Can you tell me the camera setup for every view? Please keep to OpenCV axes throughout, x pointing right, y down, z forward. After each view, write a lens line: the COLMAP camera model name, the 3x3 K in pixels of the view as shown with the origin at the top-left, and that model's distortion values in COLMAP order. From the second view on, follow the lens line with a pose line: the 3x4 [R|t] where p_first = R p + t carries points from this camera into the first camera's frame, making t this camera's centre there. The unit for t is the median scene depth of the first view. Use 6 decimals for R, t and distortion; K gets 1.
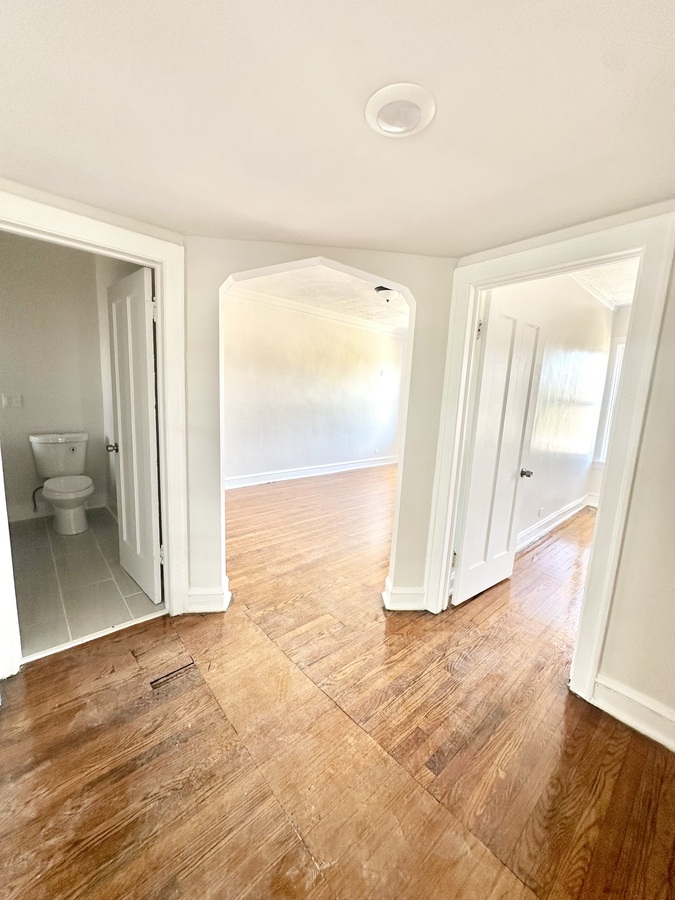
lens RADIAL K [[359.6, 0, 340.2], [0, 359.6, 447.6], [0, 0, 1]] dist [-0.004066, 0.000860]
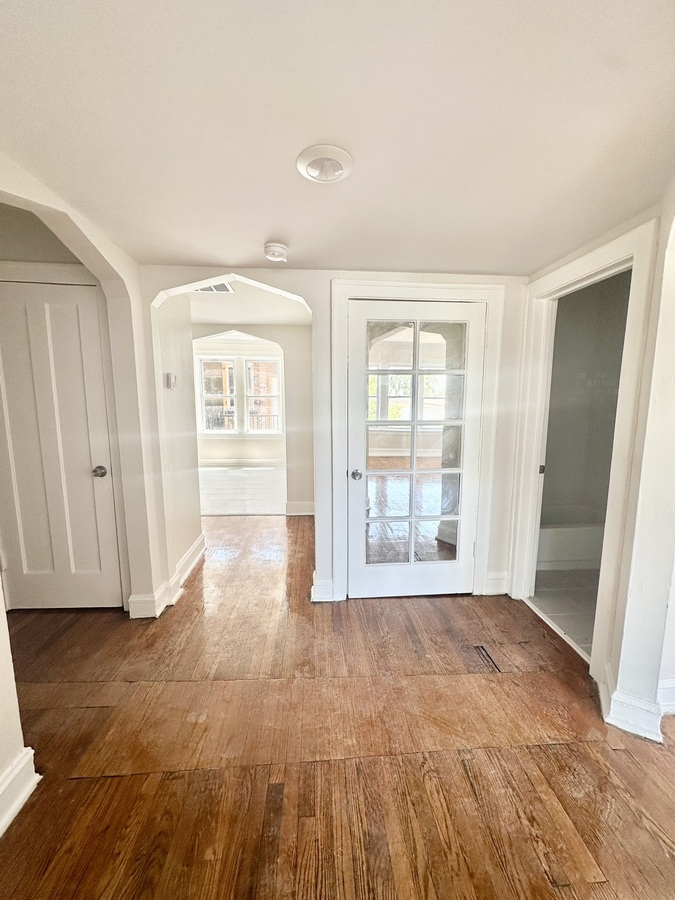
lens RADIAL K [[359.6, 0, 338.0], [0, 359.6, 446.2], [0, 0, 1]] dist [-0.004066, 0.000860]
pose [[-0.619189, 0.046856, -0.783843, 0.783336], [-0.154399, 0.971466, 0.180038, -0.160321], [0.769913, 0.232502, -0.594287, 1.355761]]
